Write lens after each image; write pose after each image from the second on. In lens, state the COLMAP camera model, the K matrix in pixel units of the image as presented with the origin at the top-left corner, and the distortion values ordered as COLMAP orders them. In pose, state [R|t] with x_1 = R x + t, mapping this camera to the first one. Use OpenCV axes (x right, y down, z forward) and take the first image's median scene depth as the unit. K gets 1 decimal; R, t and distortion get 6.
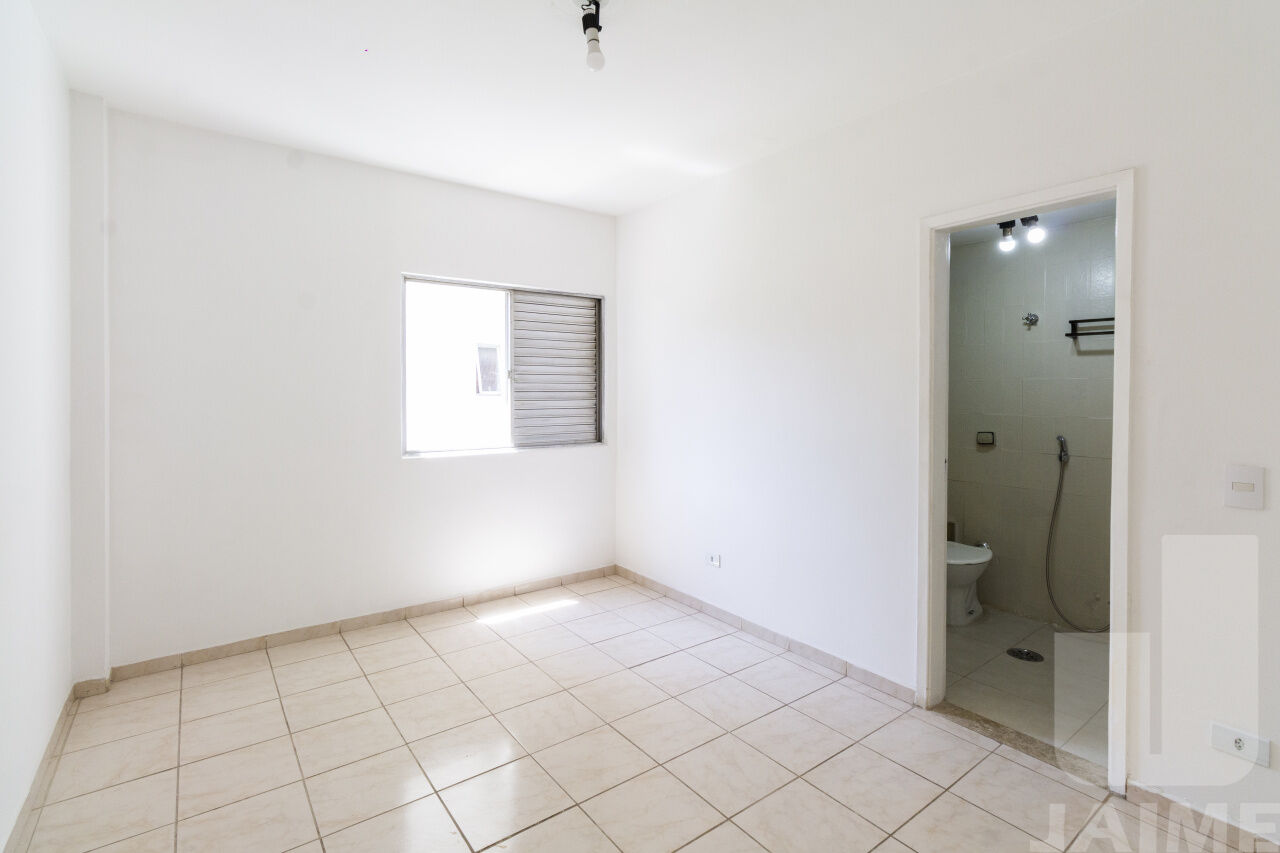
lens RADIAL K [[601.8, 0, 642.2], [0, 601.8, 425.7], [0, 0, 1]] dist [0.003883, 0.000011]
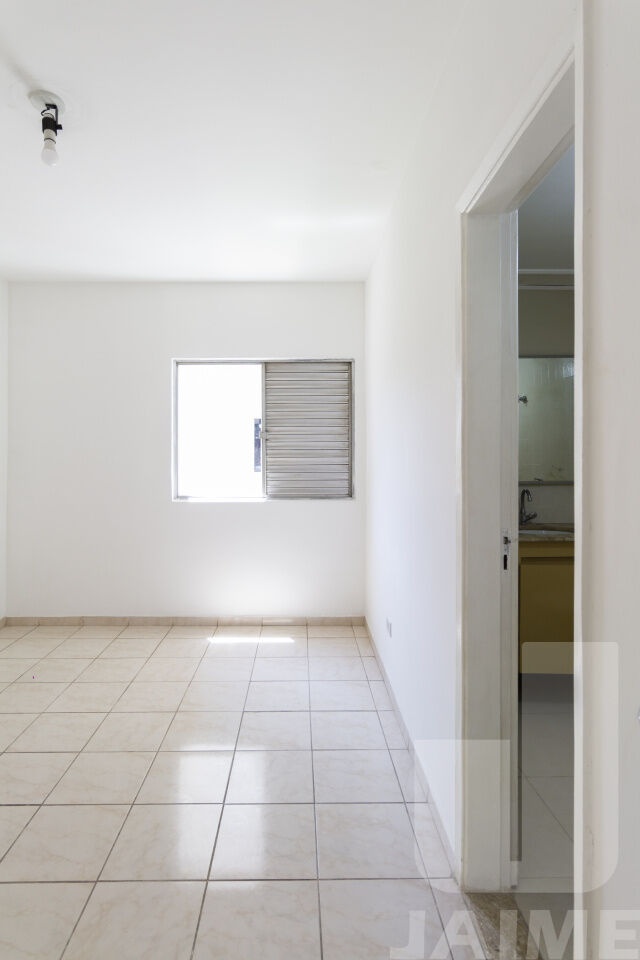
lens RADIAL K [[510.7, 0, 318.6], [0, 510.7, 472.8], [0, 0, 1]] dist [-0.002787, 0.001040]
pose [[0.802312, 0.018426, -0.596621, 0.475704], [-0.031188, 0.999452, -0.011073, -0.004658], [0.596090, 0.027492, 0.802447, 0.280317]]
